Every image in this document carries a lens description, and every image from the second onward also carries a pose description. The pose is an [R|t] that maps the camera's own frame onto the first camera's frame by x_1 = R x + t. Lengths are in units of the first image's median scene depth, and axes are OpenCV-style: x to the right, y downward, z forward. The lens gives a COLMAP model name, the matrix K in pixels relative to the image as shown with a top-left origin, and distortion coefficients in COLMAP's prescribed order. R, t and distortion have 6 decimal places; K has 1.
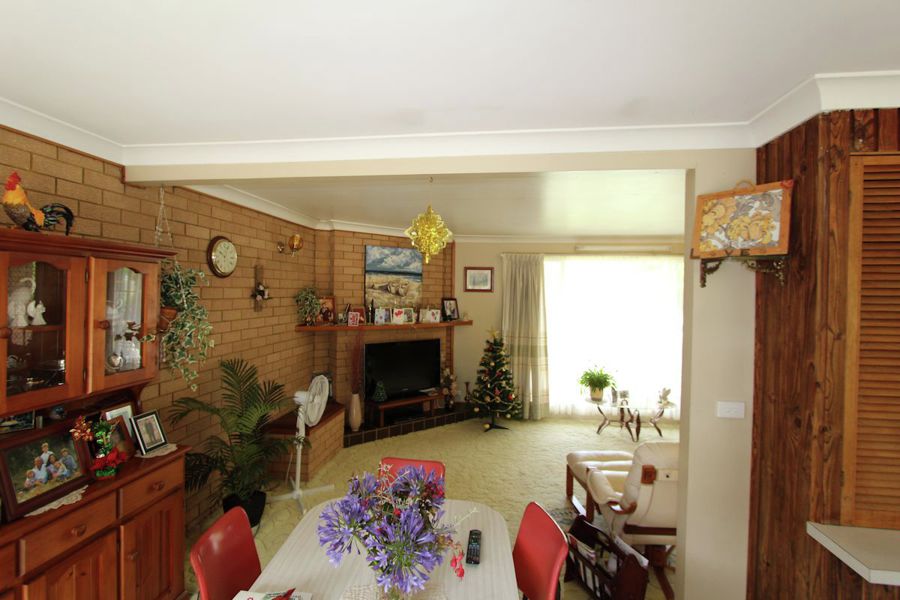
lens RADIAL K [[419.0, 0, 450.1], [0, 419.0, 296.6], [0, 0, 1]] dist [-0.005576, -0.000002]
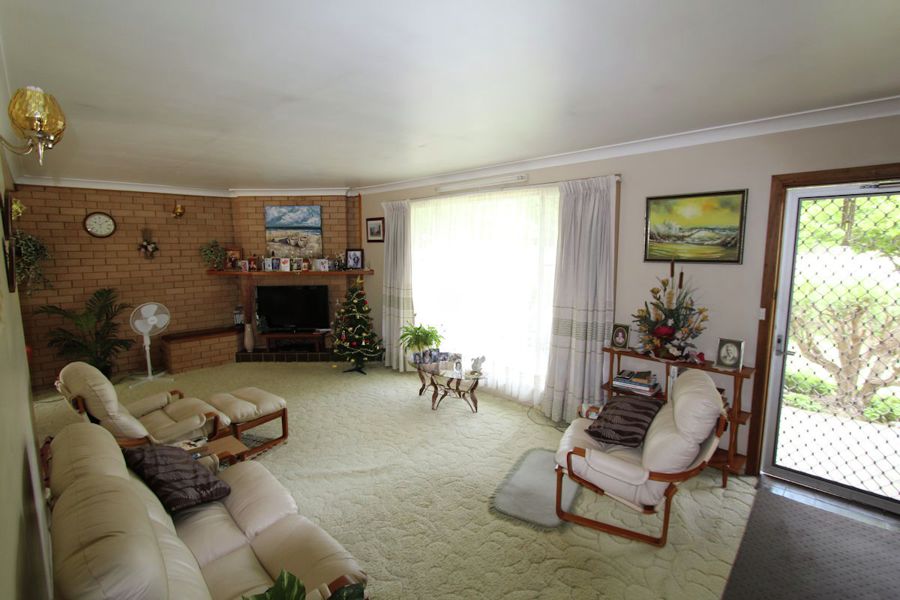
lens RADIAL K [[419.0, 0, 450.1], [0, 419.0, 296.6], [0, 0, 1]] dist [-0.005576, -0.000002]
pose [[0.790183, 0.055251, -0.610375, 1.046404], [0.011845, 0.994365, 0.105345, 0.018263], [0.612756, -0.090472, 0.785076, 0.367444]]
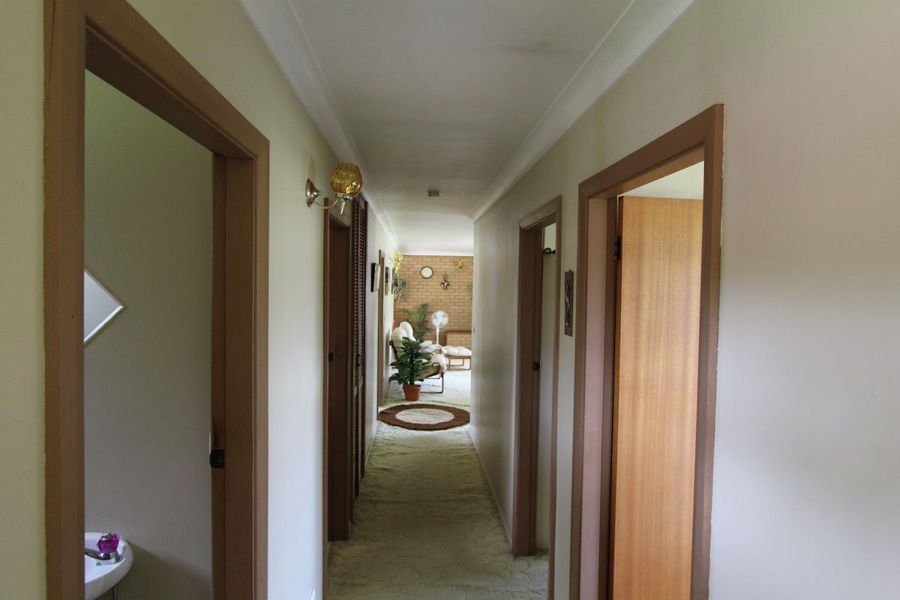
lens RADIAL K [[534.8, 0, 450.0], [0, 534.8, 300.0], [0, 0, 1]] dist [0.000002, -0.000008]
pose [[0.193249, 0.016815, -0.981006, 2.515034], [-0.026033, 0.999589, 0.012005, 0.046869], [0.980804, 0.023218, 0.193607, 0.247609]]
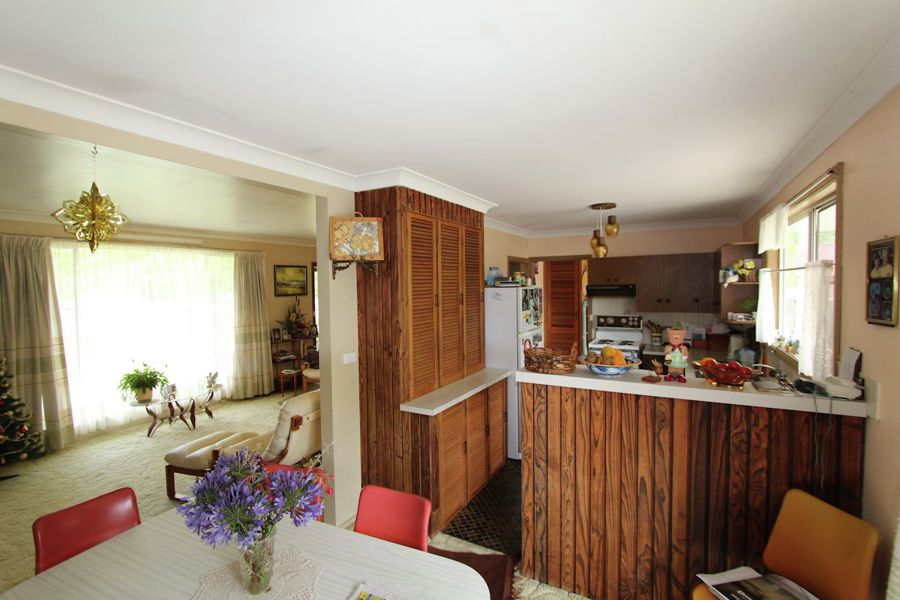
lens RADIAL K [[419.0, 0, 450.1], [0, 419.0, 296.6], [0, 0, 1]] dist [-0.005576, -0.000002]
pose [[0.376635, -0.049497, 0.925039, -0.262370], [0.028005, 0.998723, 0.042038, -0.005401], [-0.925938, 0.010073, 0.377540, 0.026203]]
